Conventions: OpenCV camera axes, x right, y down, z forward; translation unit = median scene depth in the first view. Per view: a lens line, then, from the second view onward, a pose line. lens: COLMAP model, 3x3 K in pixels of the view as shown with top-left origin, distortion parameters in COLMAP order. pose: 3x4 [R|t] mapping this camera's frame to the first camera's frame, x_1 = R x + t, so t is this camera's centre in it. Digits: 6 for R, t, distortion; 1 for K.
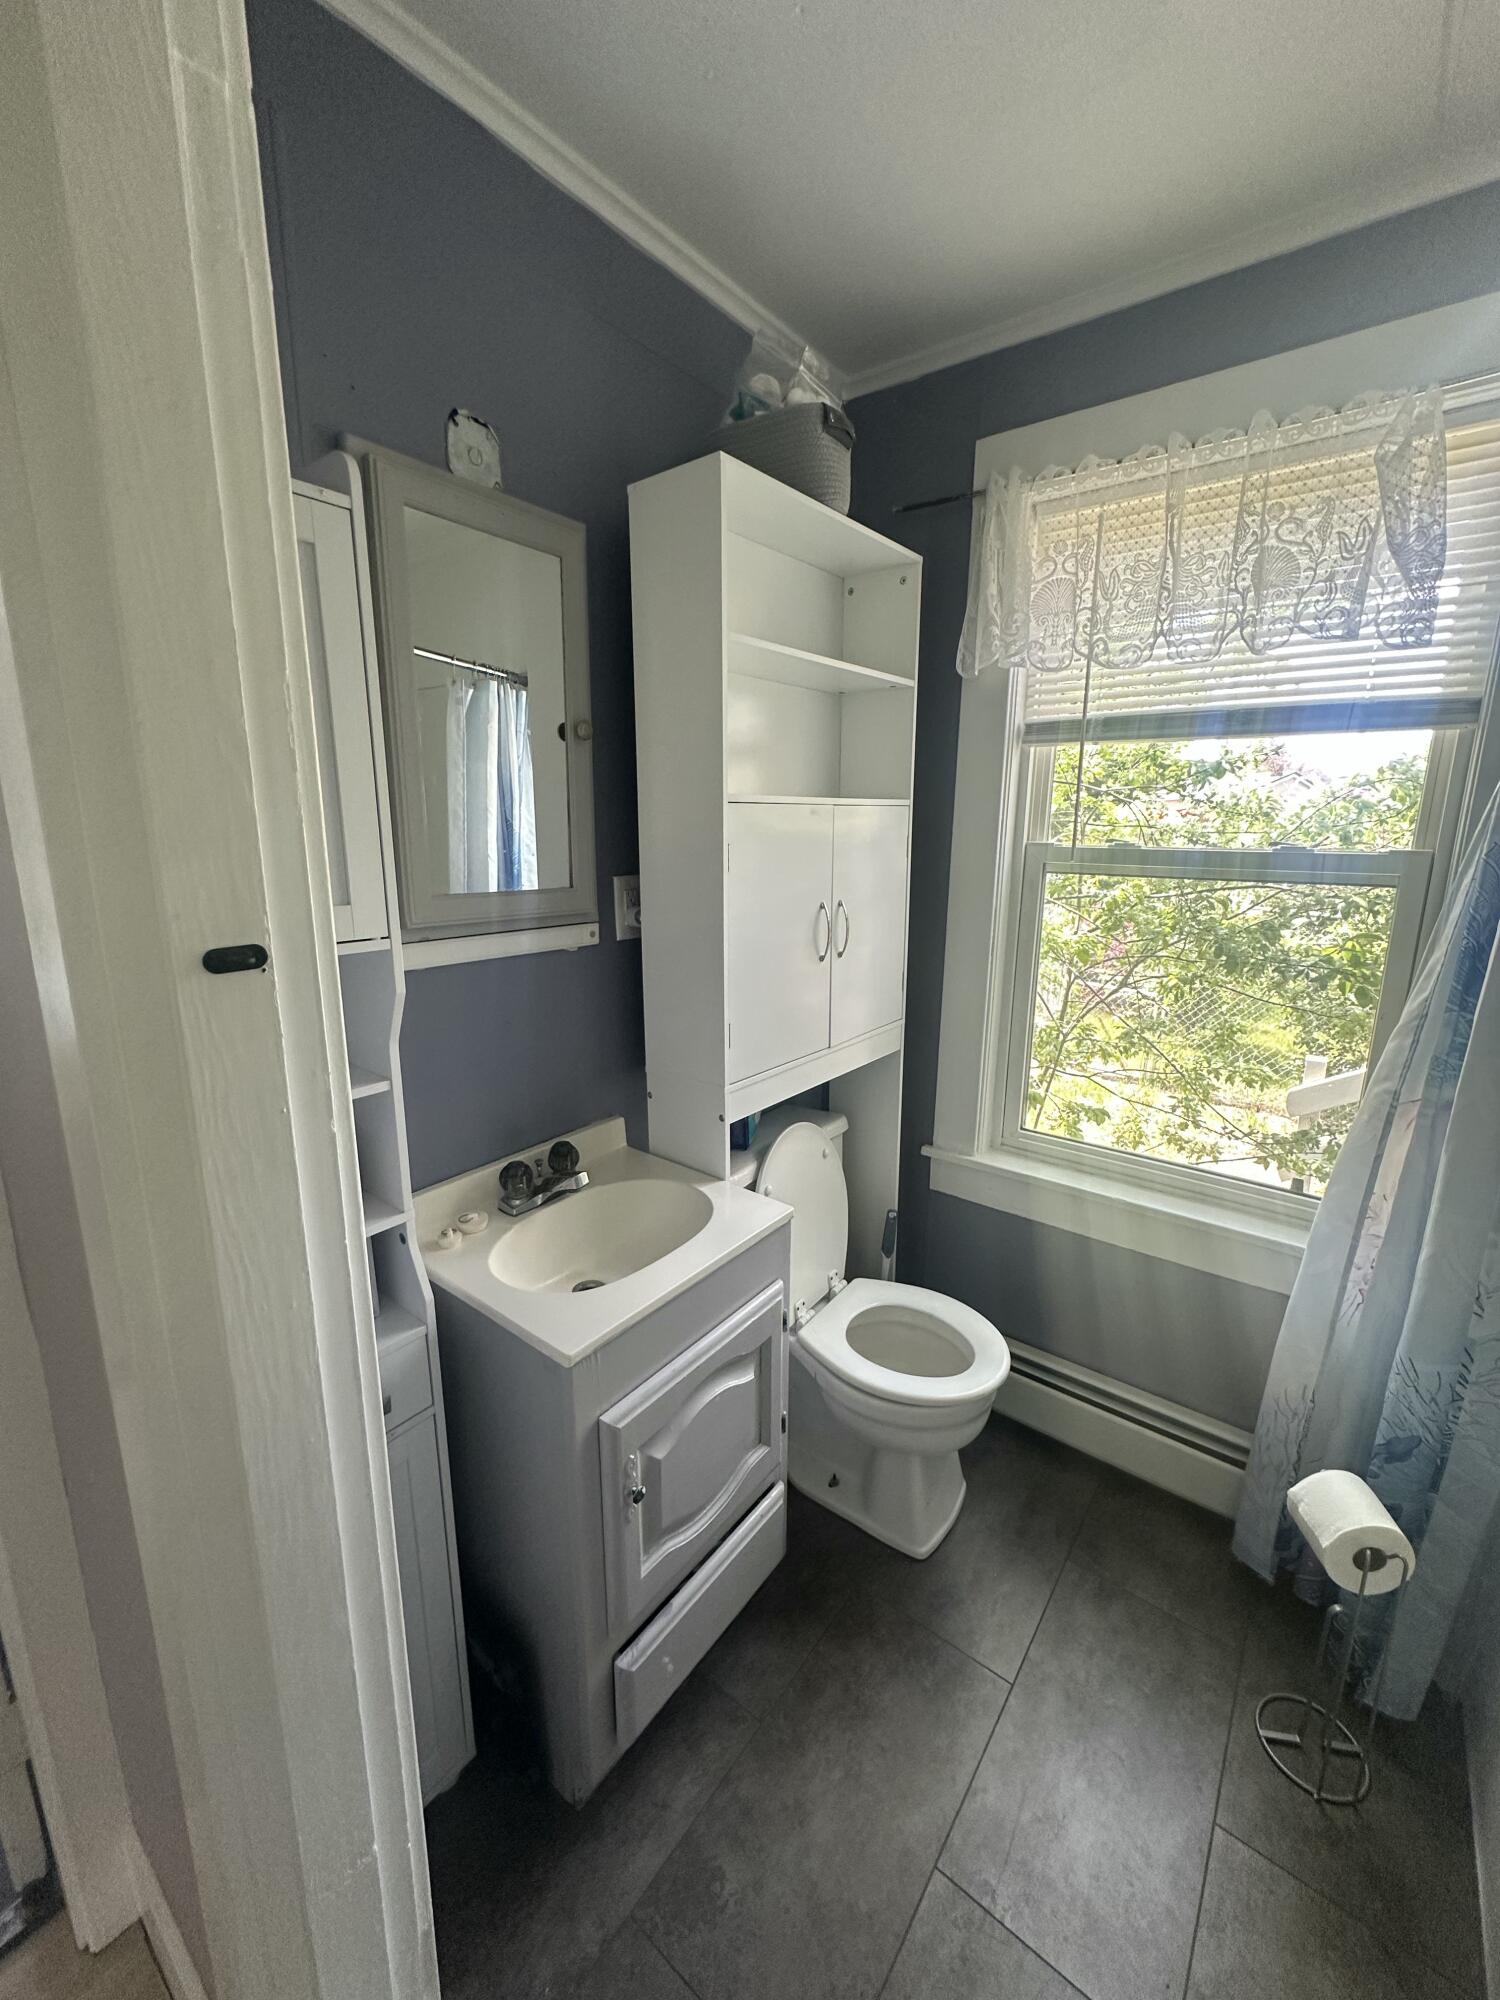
lens RADIAL K [[799.1, 0, 751.3], [0, 799.1, 997.3], [0, 0, 1]] dist [-0.002037, 0.000872]
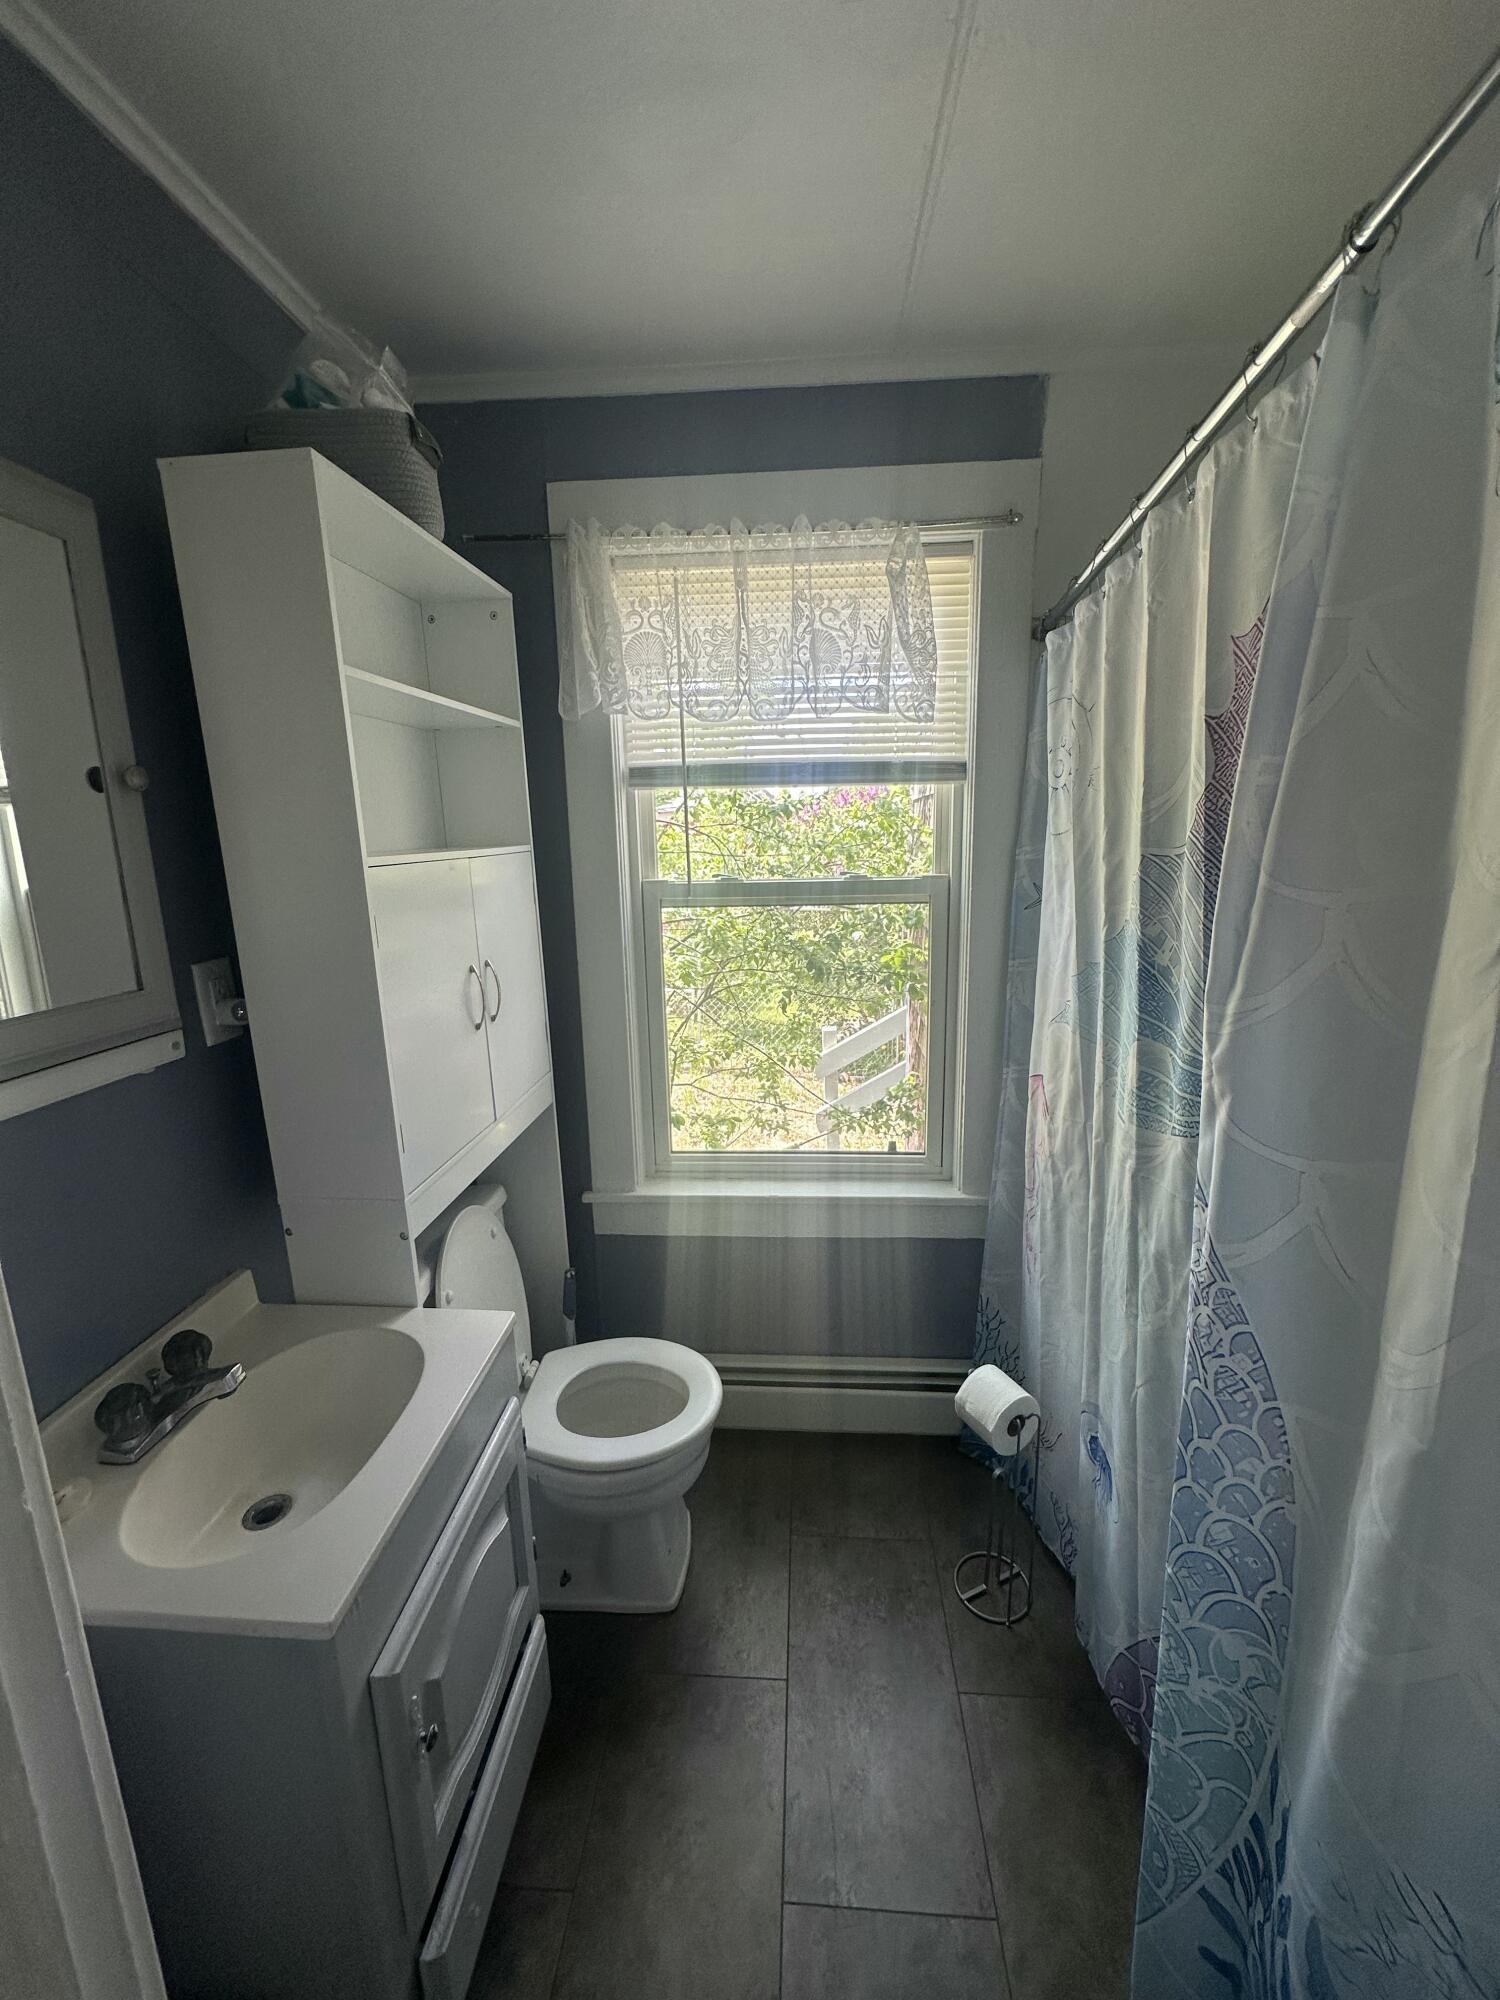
lens RADIAL K [[799.1, 0, 749.5], [0, 799.1, 997.5], [0, 0, 1]] dist [-0.002037, 0.000872]
pose [[0.830321, -0.138035, 0.539920, -0.151538], [0.146462, 0.988832, 0.027565, -0.066173], [-0.537695, 0.056190, 0.841265, 0.079480]]
